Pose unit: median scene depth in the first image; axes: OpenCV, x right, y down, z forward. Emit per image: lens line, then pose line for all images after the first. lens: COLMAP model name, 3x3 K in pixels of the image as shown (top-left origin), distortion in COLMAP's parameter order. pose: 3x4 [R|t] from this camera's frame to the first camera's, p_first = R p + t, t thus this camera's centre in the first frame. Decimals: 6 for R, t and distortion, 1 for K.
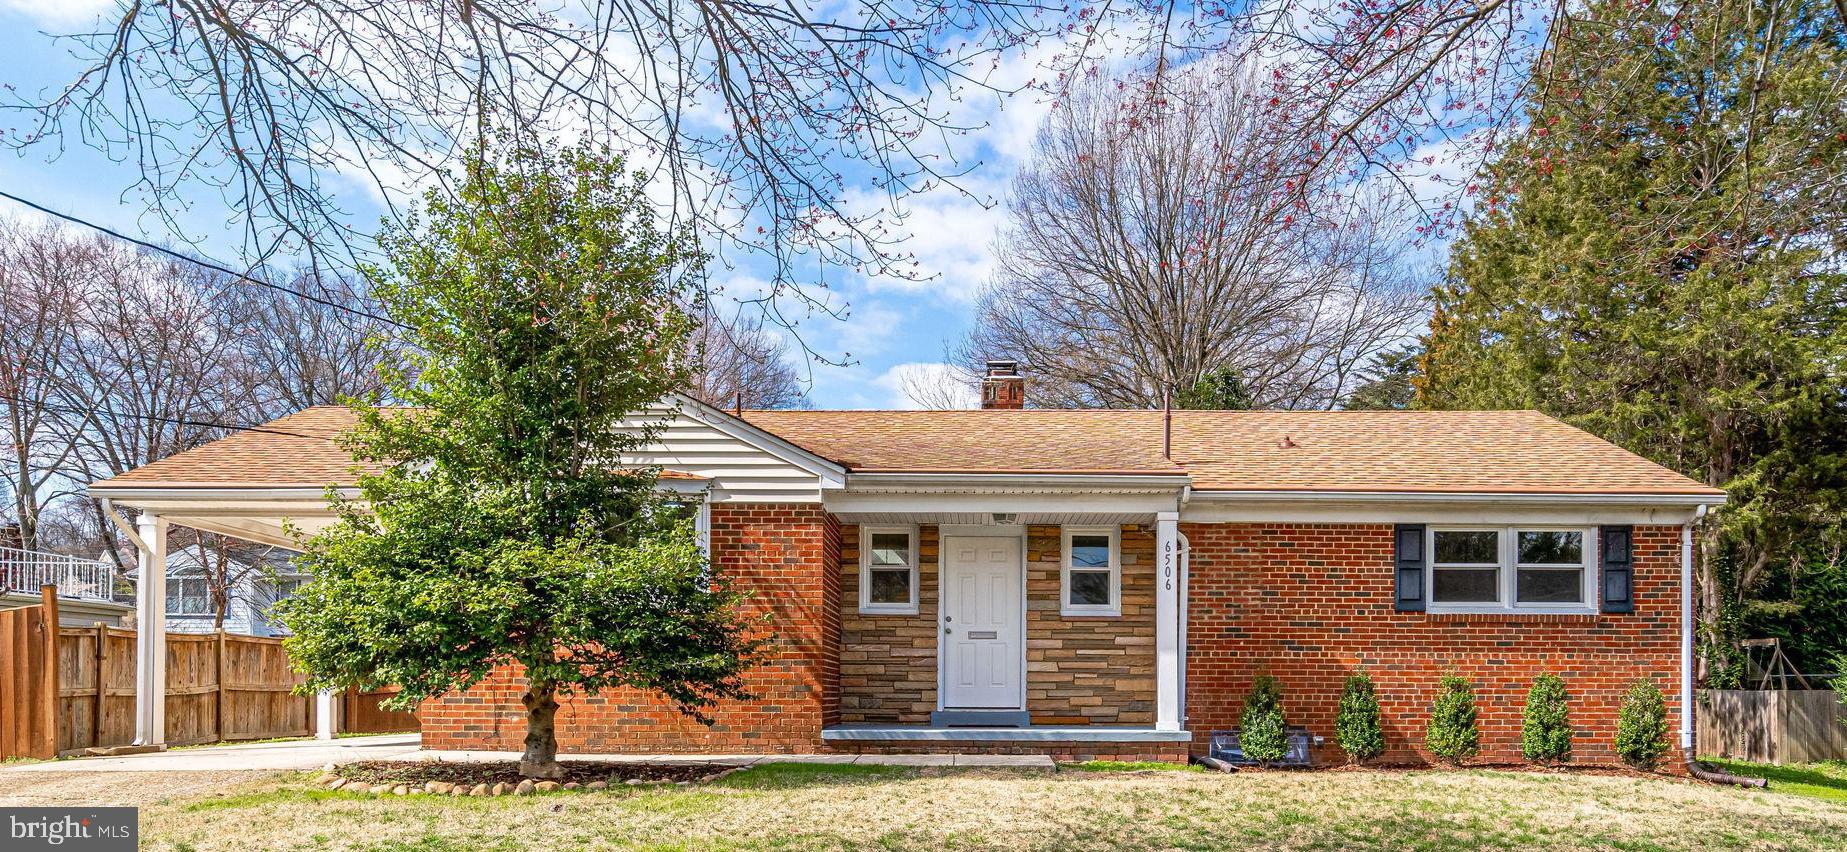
lens RADIAL K [[1240.8, 0, 926.8], [0, 1240.8, 685.9], [0, 0, 1]] dist [0.006528, 0.004328]
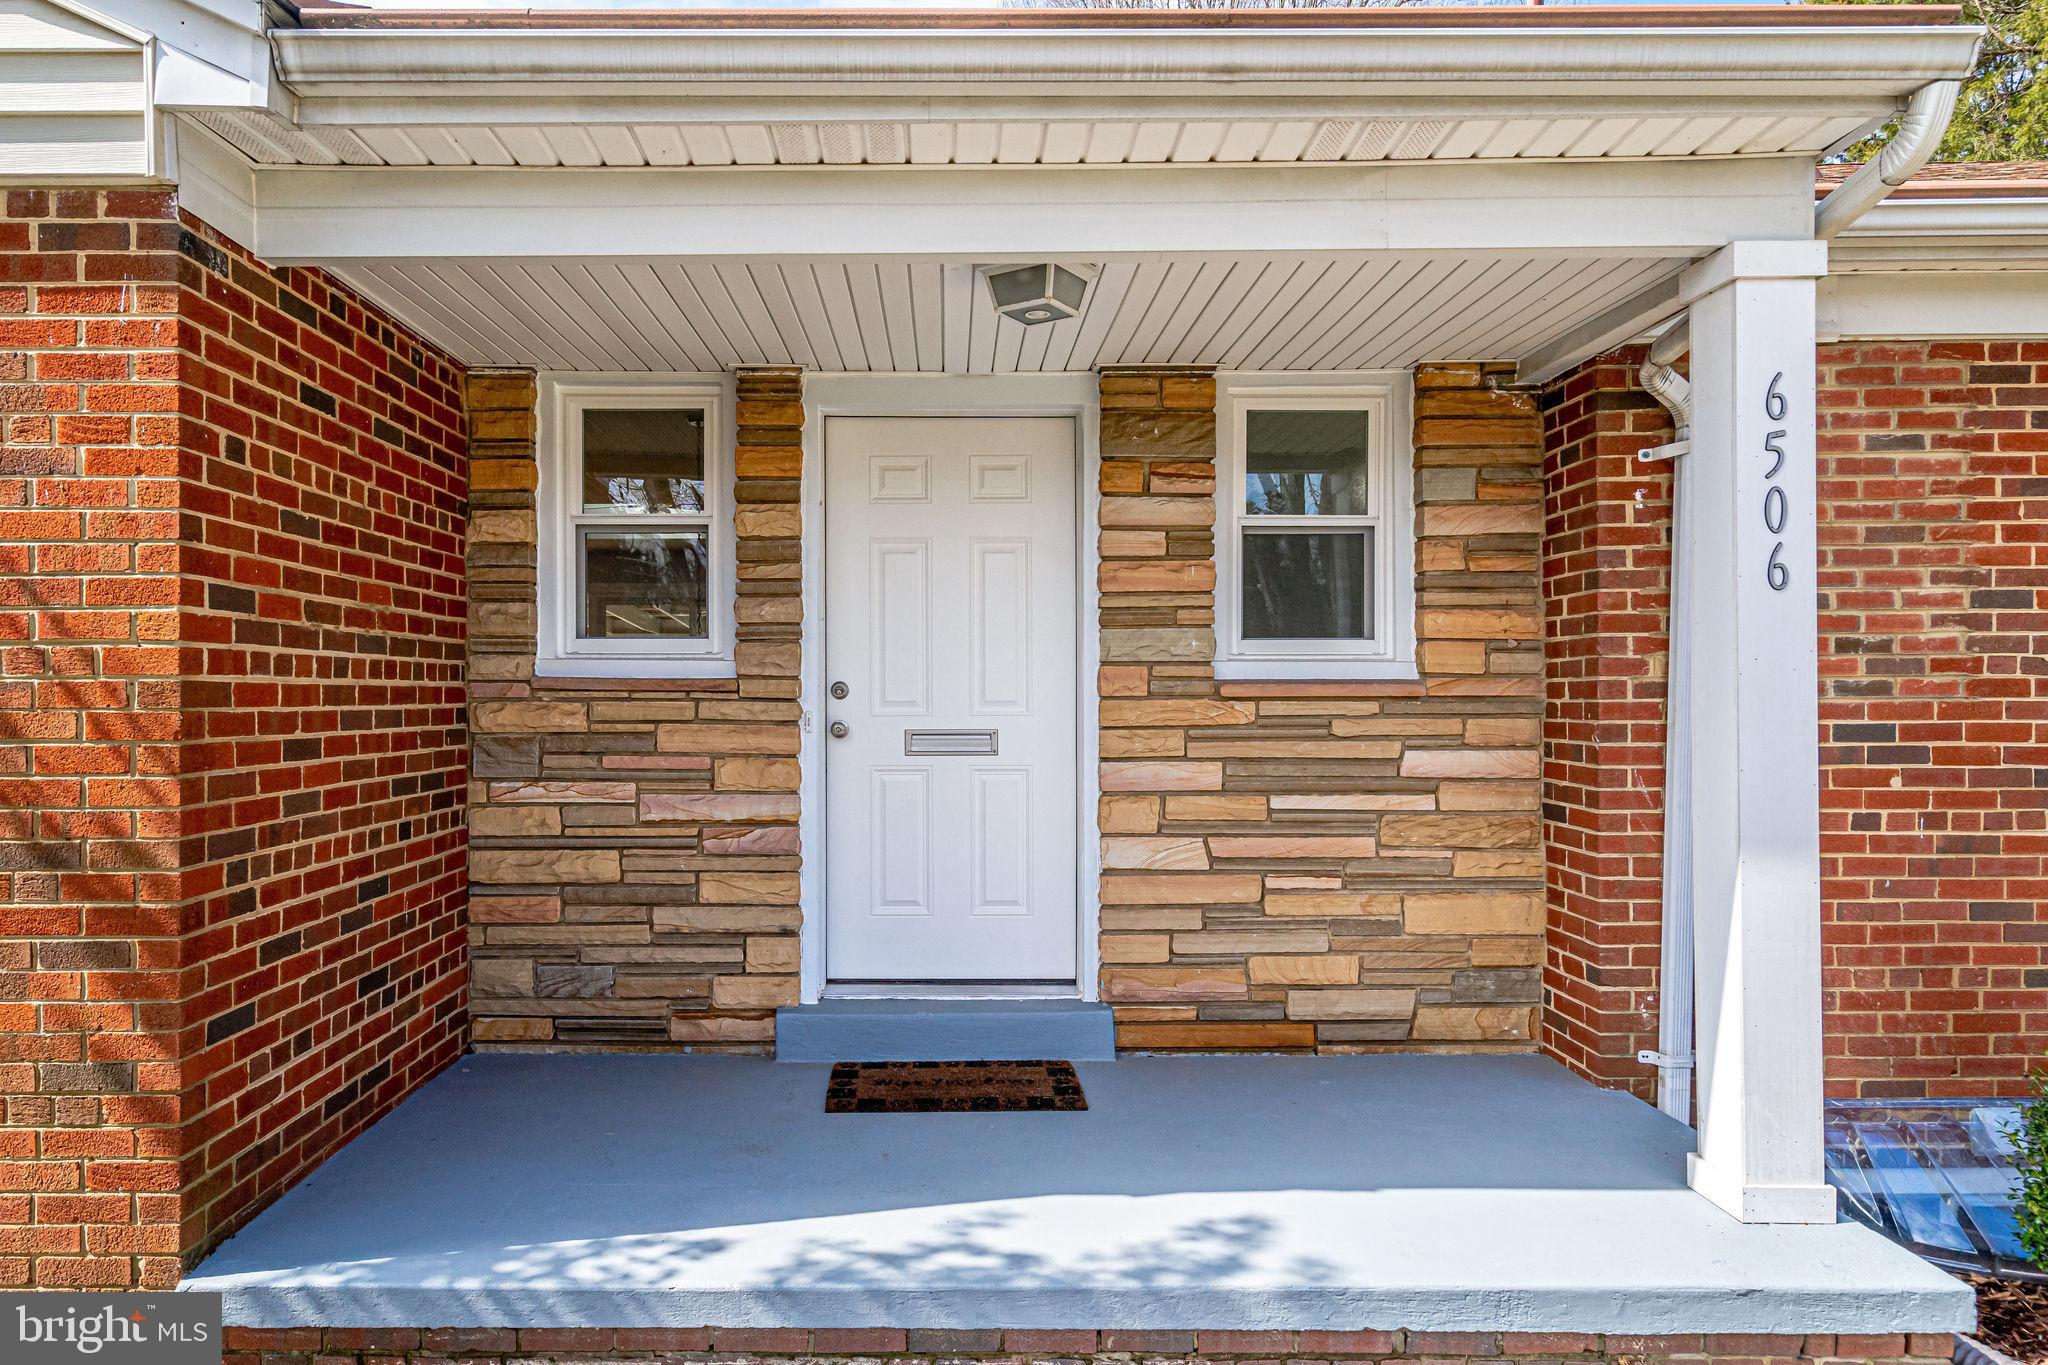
lens RADIAL K [[1233.1, 0, 897.2], [0, 1233.1, 700.3], [0, 0, 1]] dist [0.005562, 0.001029]
pose [[0.999969, -0.007459, -0.002590, 0.033690], [0.007493, 0.999881, 0.013519, -0.057379], [0.002489, -0.013538, 0.999905, 0.722022]]
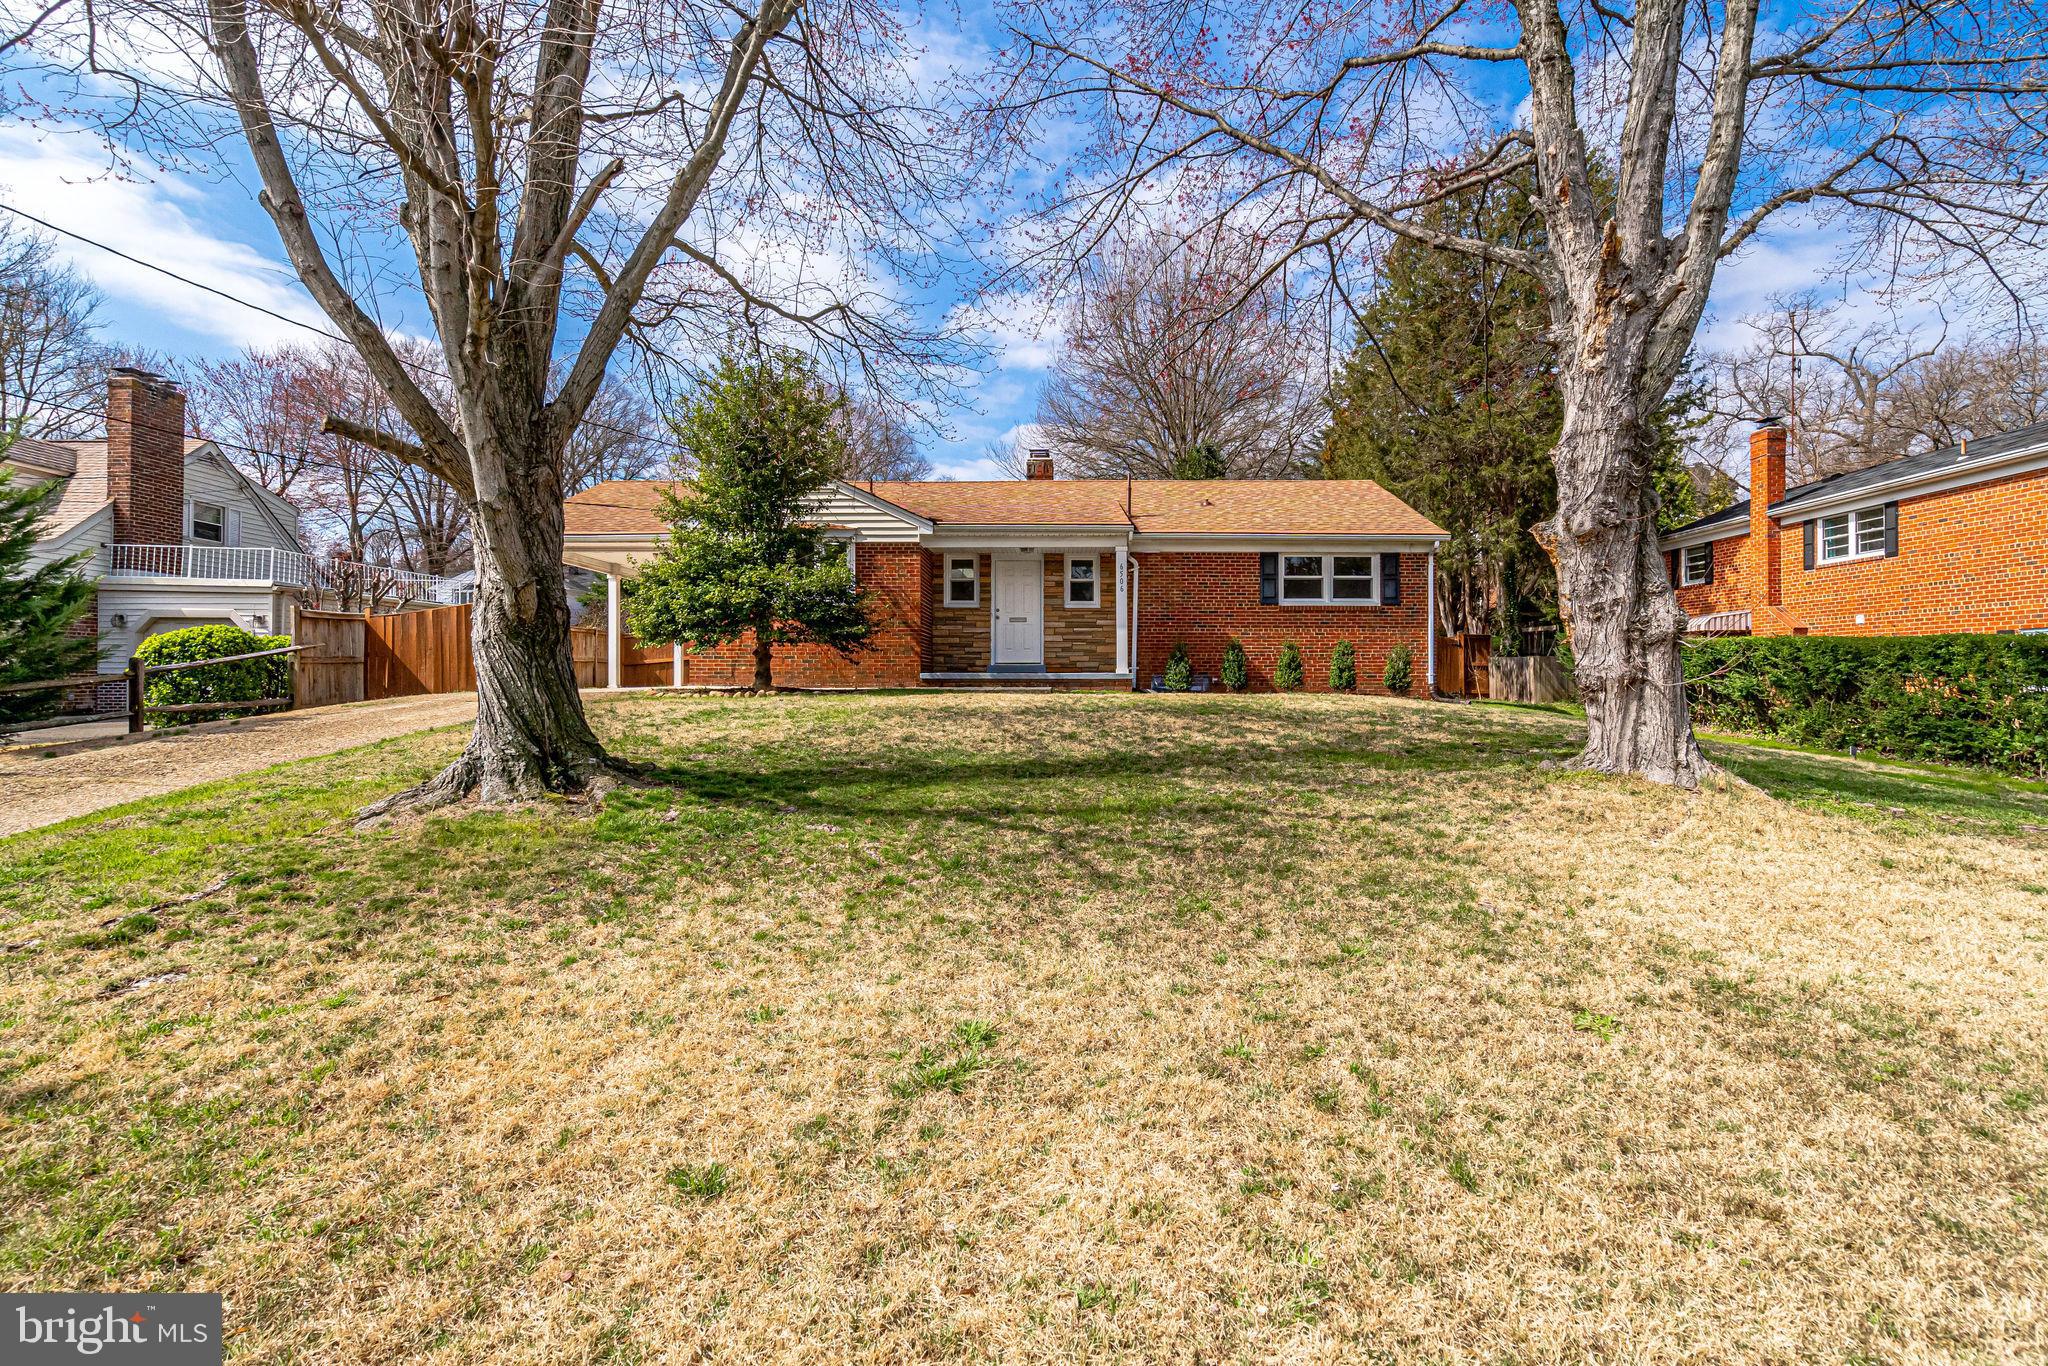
lens RADIAL K [[998.7, 0, 1024.0], [0, 998.7, 683.0], [0, 0, 1]] dist [-0.003116, -0.000243]
pose [[0.999991, -0.004341, -0.000155, 0.054647], [0.004341, 0.999977, 0.005123, 0.038432], [0.000133, -0.005124, 0.999987, -0.357042]]
